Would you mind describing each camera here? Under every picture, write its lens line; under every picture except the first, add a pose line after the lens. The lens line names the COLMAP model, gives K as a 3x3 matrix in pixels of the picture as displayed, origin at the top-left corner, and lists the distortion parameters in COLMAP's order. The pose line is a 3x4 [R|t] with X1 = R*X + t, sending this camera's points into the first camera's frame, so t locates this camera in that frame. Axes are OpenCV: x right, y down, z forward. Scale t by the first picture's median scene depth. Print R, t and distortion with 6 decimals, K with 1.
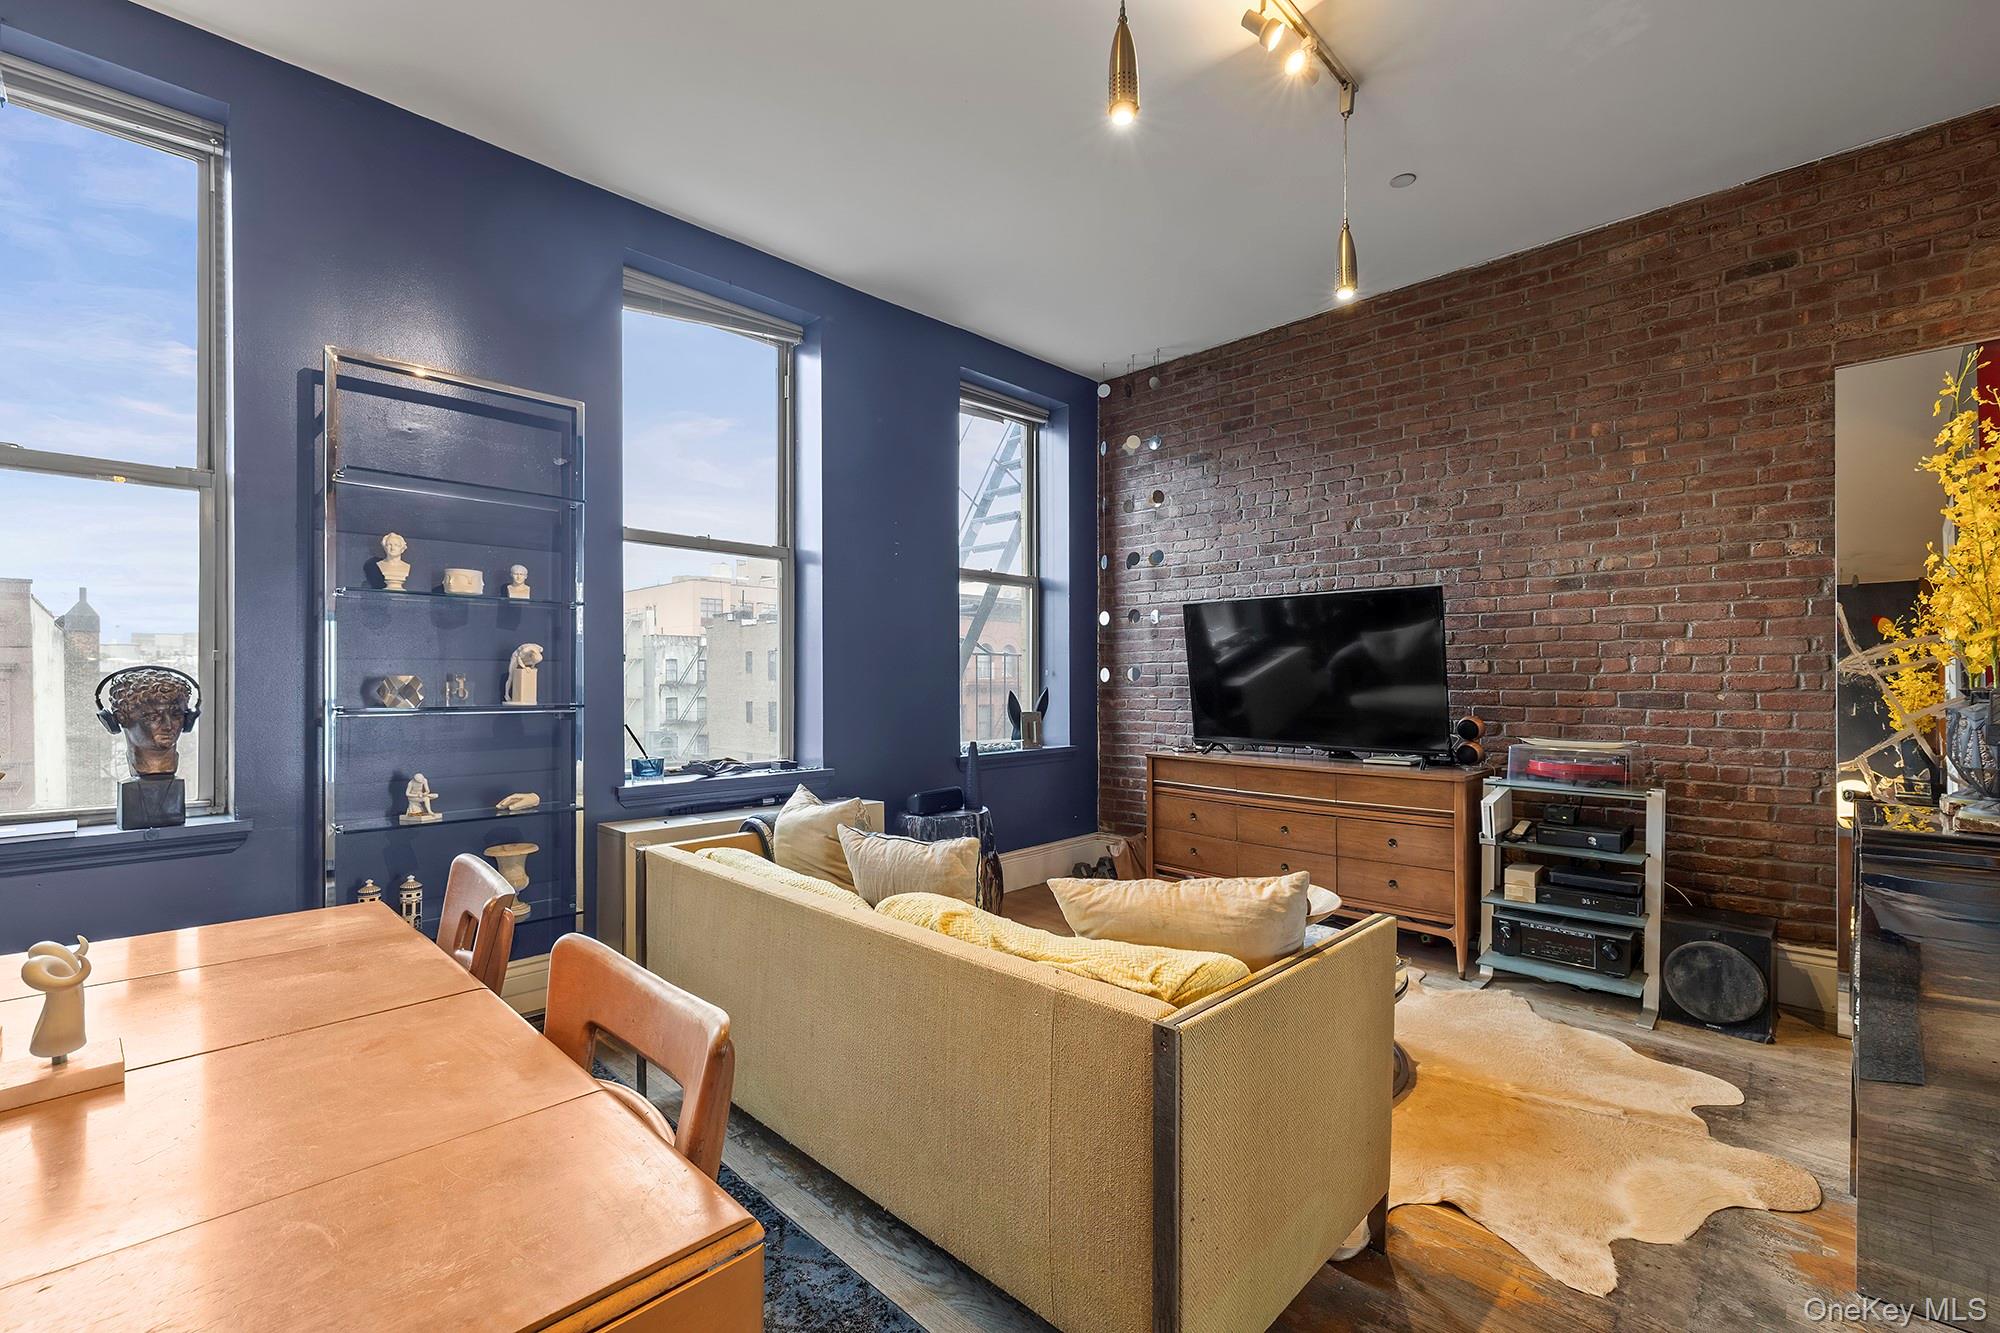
lens RADIAL K [[852.2, 0, 1009.3], [0, 852.2, 682.6], [0, 0, 1]] dist [-0.001121, -0.000221]
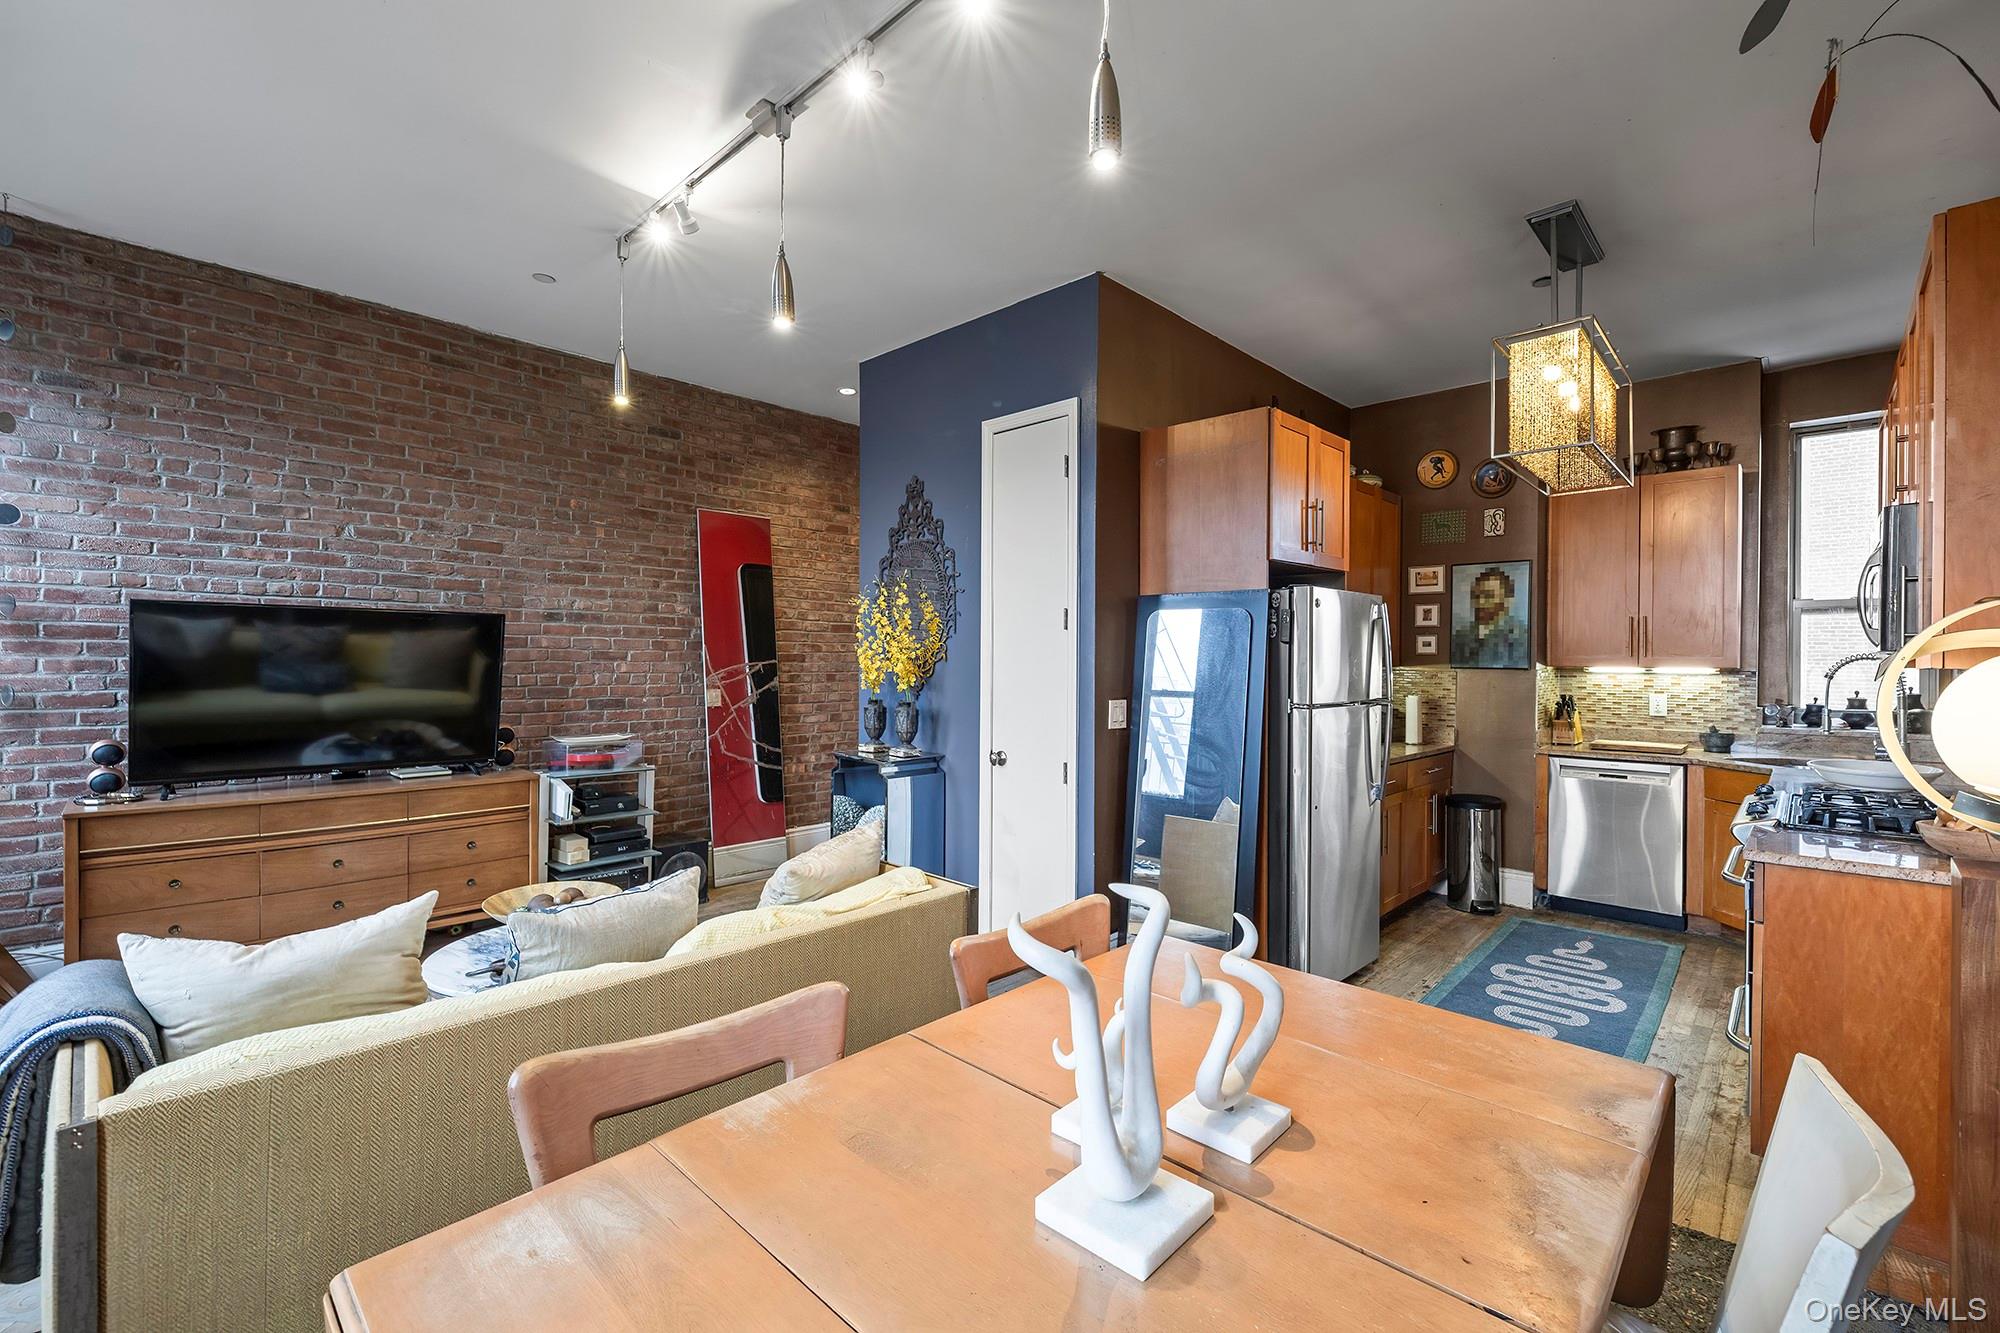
lens RADIAL K [[860.2, 0, 1000.0], [0, 860.2, 666.5], [0, 0, 1]] dist [-0.001775, -0.000004]
pose [[-0.009500, -0.009553, 0.999909, -0.767451], [-0.004216, 0.999946, 0.009514, -0.064196], [-0.999946, -0.004125, -0.009539, 0.384844]]
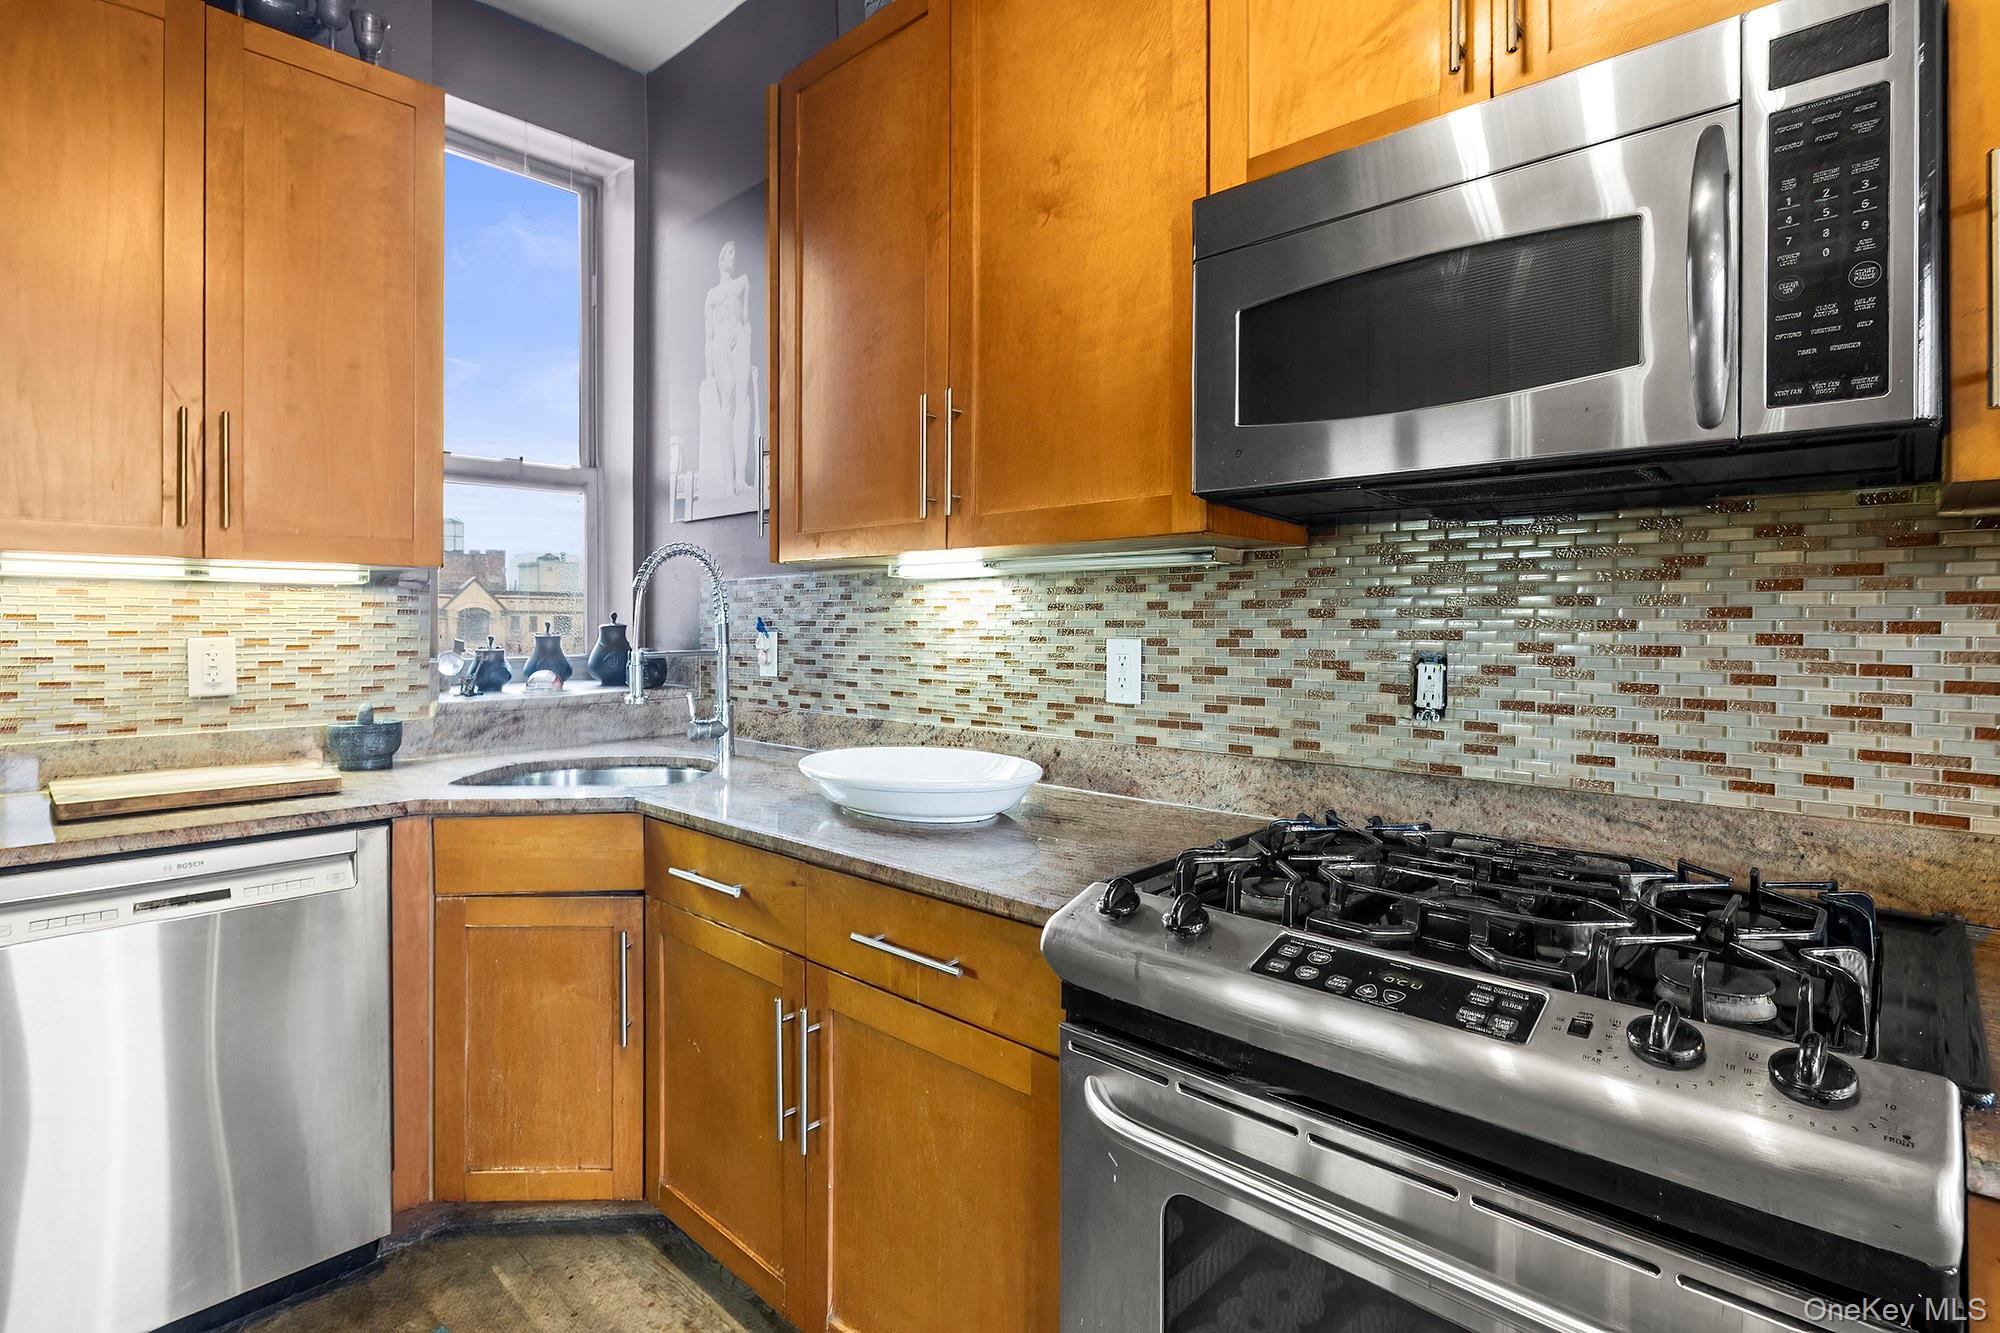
lens RADIAL K [[978.5, 0, 1003.9], [0, 978.5, 623.7], [0, 0, 1]] dist [-0.002280, 0.000187]
pose [[-0.999883, -0.001937, -0.015174, 0.266852], [-0.001994, 0.999991, 0.003734, -0.016403], [0.015166, 0.003764, -0.999878, -0.155341]]
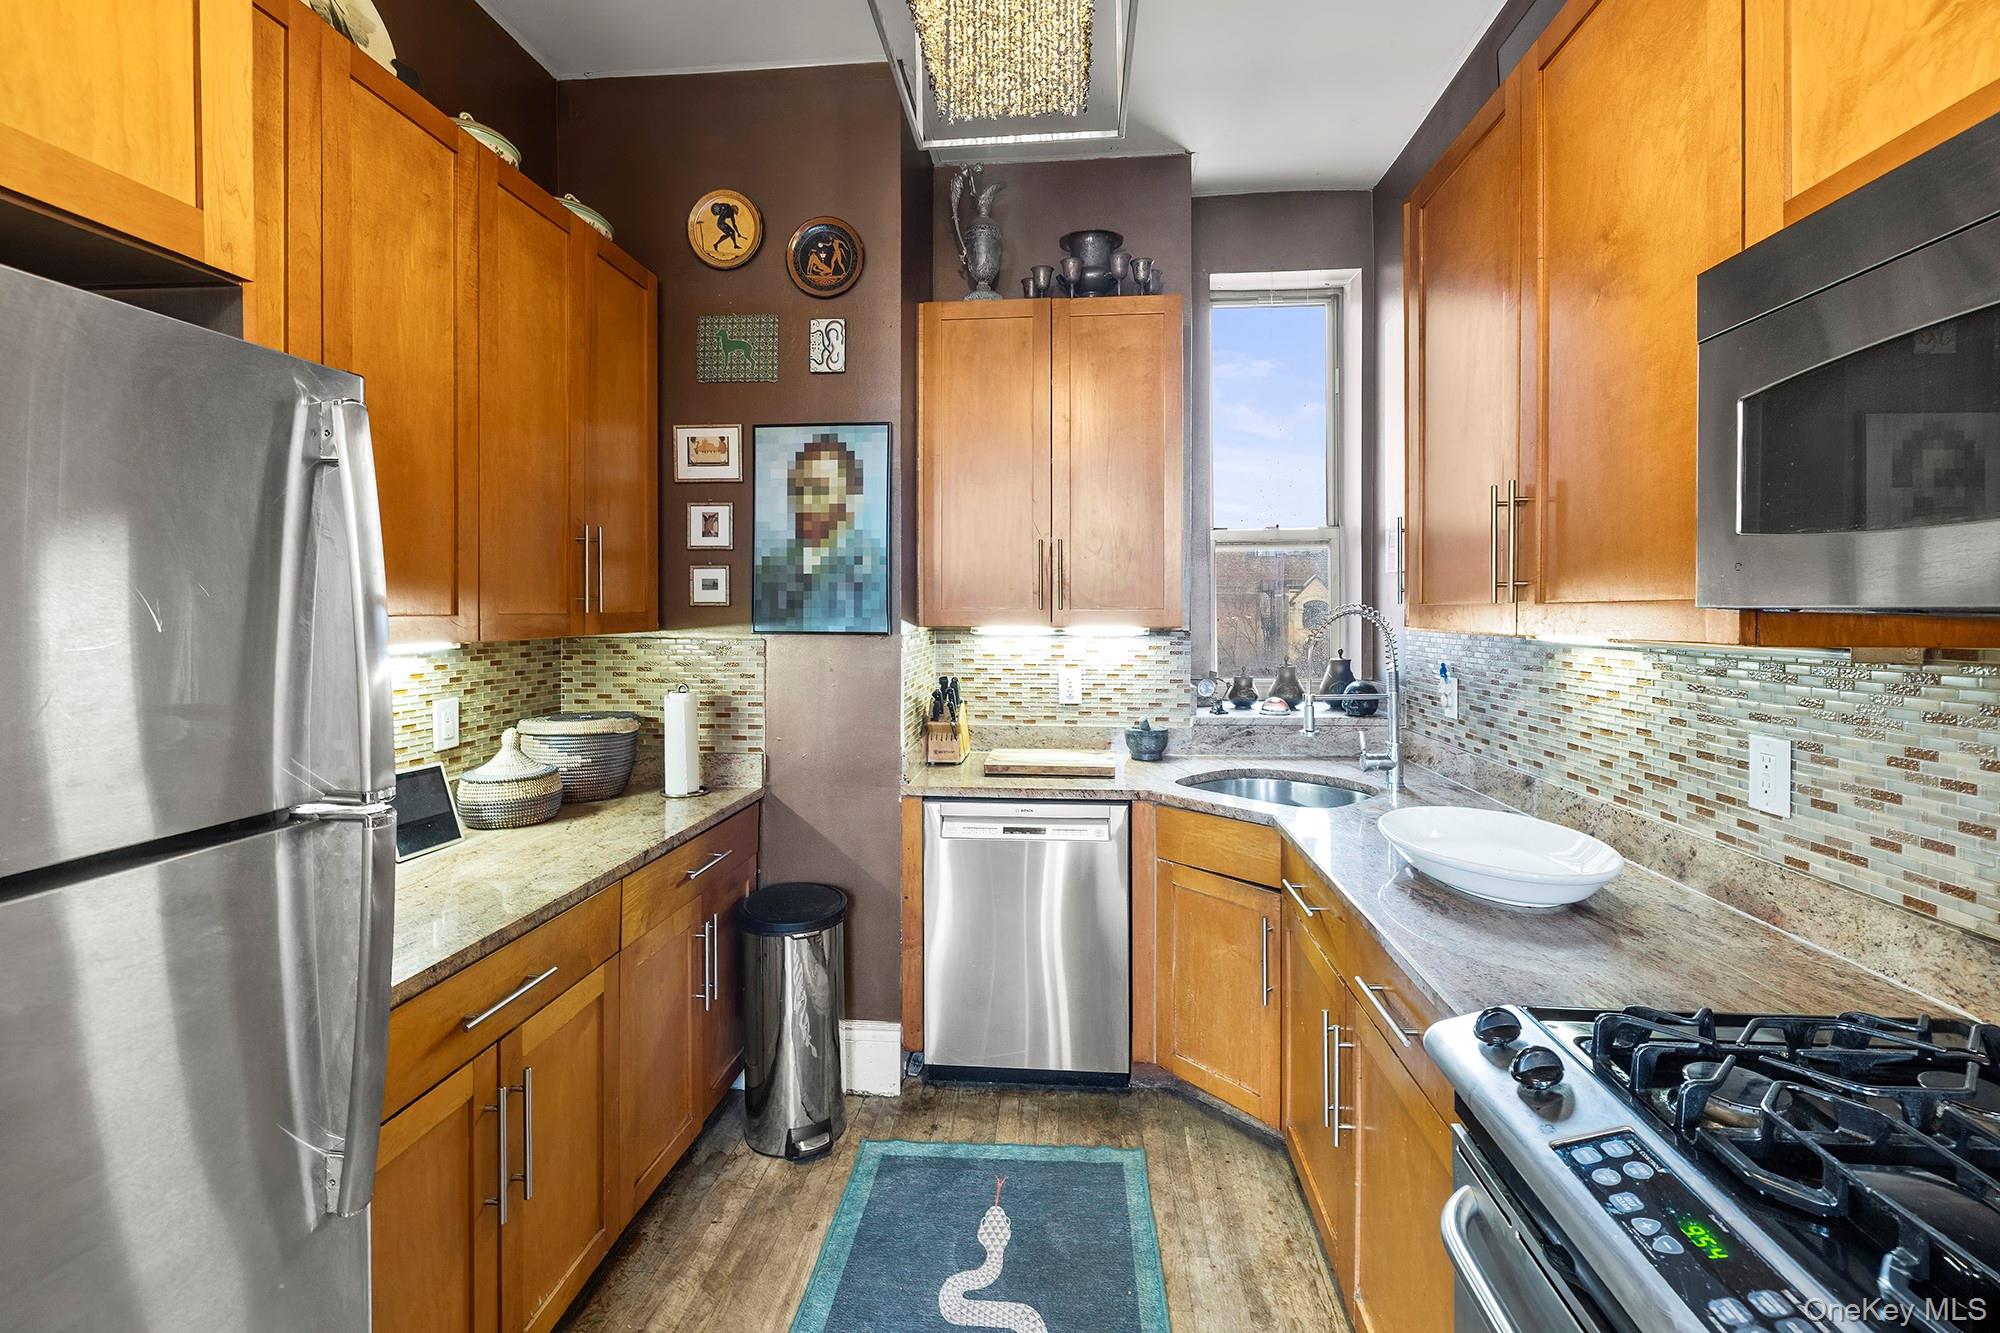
lens RADIAL K [[862.6, 0, 1004.9], [0, 862.6, 615.2], [0, 0, 1]] dist [-0.000279, 0.000235]
pose [[-0.628744, -0.005258, 0.777594, 0.084166], [0.000403, 0.999975, 0.007088, -0.071815], [-0.777612, 0.004770, -0.628726, -0.164920]]
